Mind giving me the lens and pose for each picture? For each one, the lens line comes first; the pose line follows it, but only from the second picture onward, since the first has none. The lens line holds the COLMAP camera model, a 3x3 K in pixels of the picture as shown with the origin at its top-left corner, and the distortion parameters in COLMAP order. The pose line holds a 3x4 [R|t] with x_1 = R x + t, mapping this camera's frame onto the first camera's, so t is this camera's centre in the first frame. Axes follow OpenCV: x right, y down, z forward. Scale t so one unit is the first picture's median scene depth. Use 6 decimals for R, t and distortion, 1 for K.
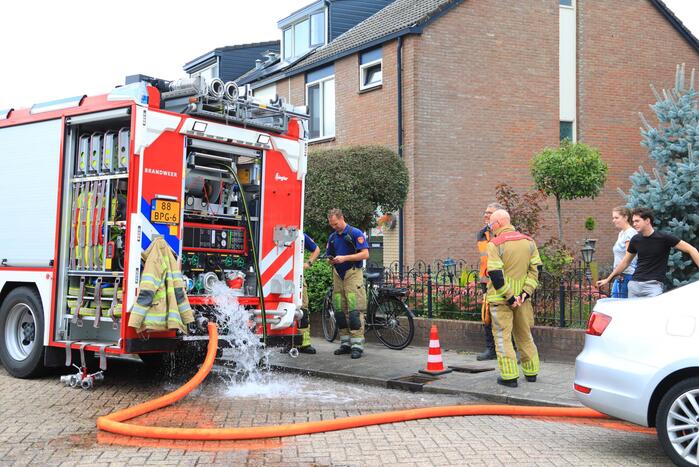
lens RADIAL K [[922.0, 0, 350.9], [0, 922.0, 235.1], [0, 0, 1]] dist [0.006460, 0.000000]
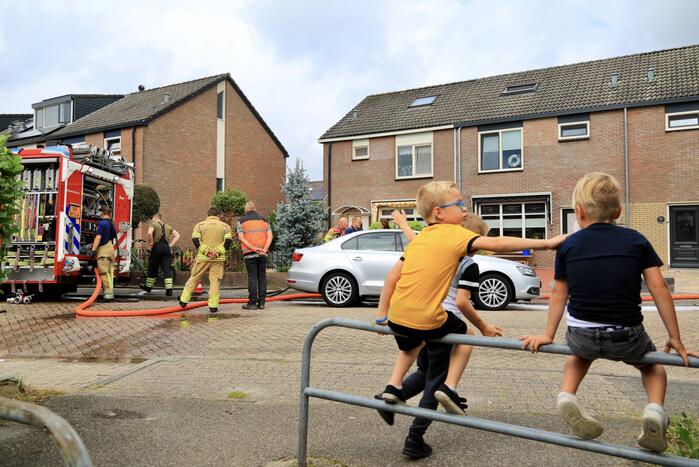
lens RADIAL K [[556.0, 0, 353.2], [0, 556.0, 229.6], [0, 0, 1]] dist [-0.002376, -0.014968]
pose [[0.855246, 0.017842, 0.517915, -0.280535], [-0.001049, 0.999465, -0.032700, 0.046806], [-0.518221, 0.027423, 0.854807, -0.295258]]
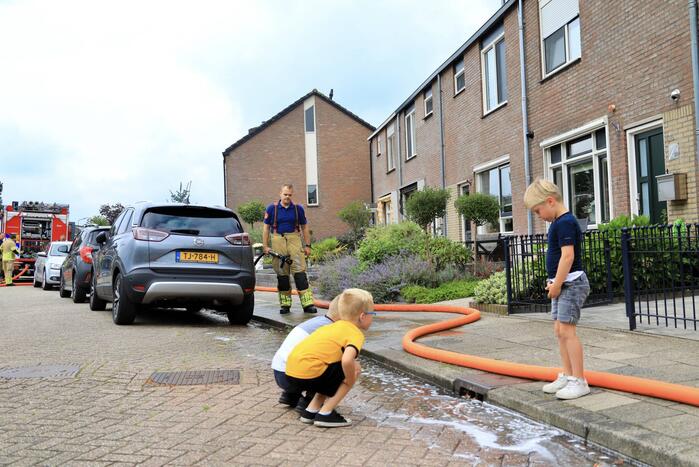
lens RADIAL K [[749.5, 0, 345.4], [0, 749.5, 230.7], [0, 0, 1]] dist [0.014025, 0.000000]
pose [[0.928742, -0.037044, -0.368871, 2.083766], [0.030073, 0.999244, -0.024632, 0.063019], [0.369505, 0.011783, 0.929154, -1.316311]]
